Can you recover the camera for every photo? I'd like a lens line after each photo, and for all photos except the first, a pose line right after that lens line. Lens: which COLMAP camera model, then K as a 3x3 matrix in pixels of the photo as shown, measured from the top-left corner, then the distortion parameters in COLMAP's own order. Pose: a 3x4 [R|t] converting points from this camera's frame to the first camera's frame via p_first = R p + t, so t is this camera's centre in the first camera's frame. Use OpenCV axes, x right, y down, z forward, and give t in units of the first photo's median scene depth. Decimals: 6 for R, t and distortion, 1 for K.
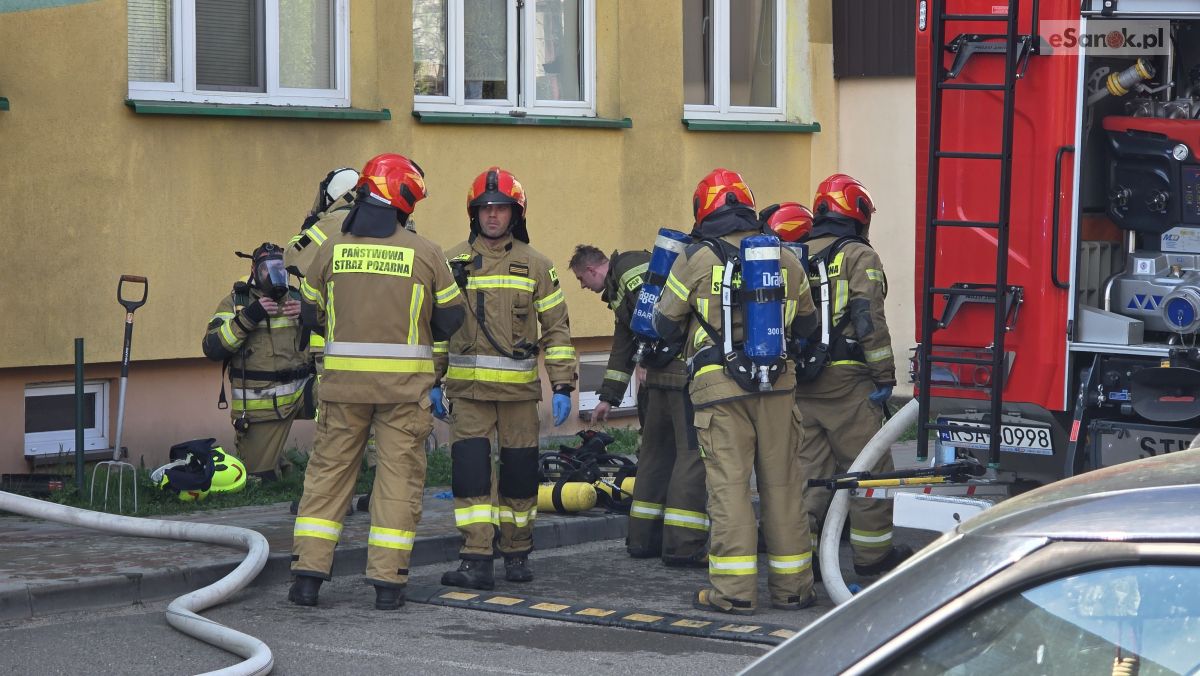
lens RADIAL K [[4076.2, 0, 578.1], [0, 4076.2, 318.4], [0, 0, 1]] dist [0.398011, -0.856134]
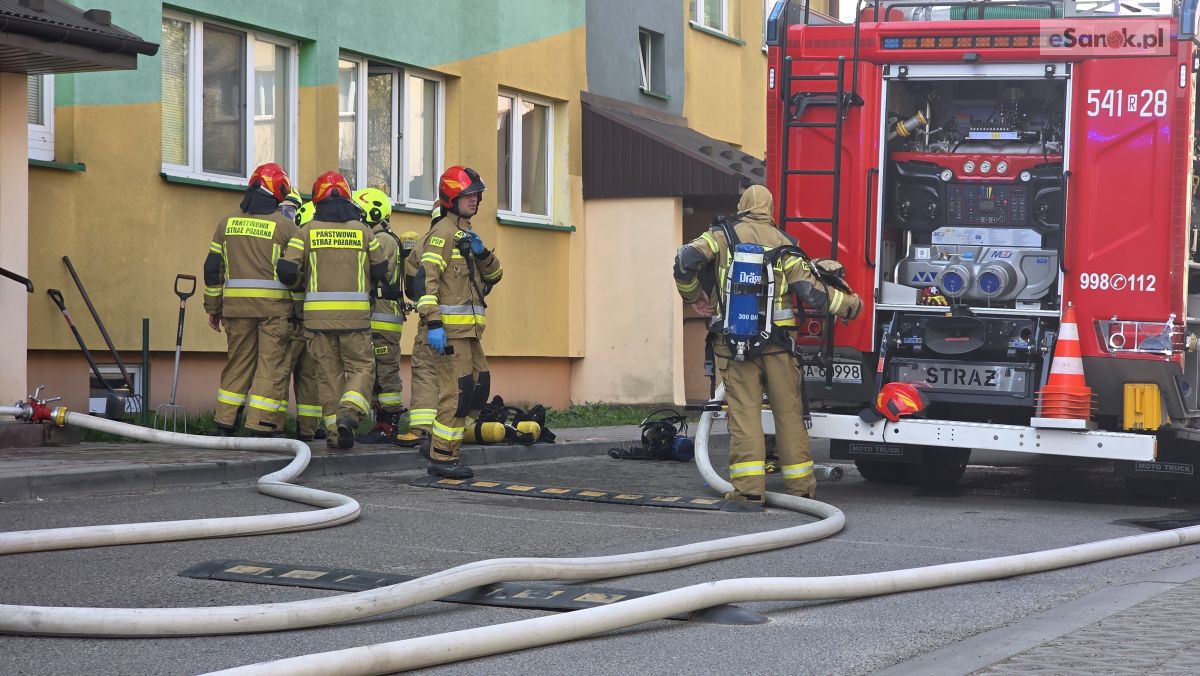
lens RADIAL K [[2341.1, 0, 627.1], [0, 2341.1, 311.2], [0, 0, 1]] dist [-0.234330, 2.705653]
pose [[0.988913, 0.008957, 0.148225, -0.087745], [-0.001155, 0.998613, -0.052633, 0.051365], [-0.148491, 0.051878, 0.987552, 0.200025]]
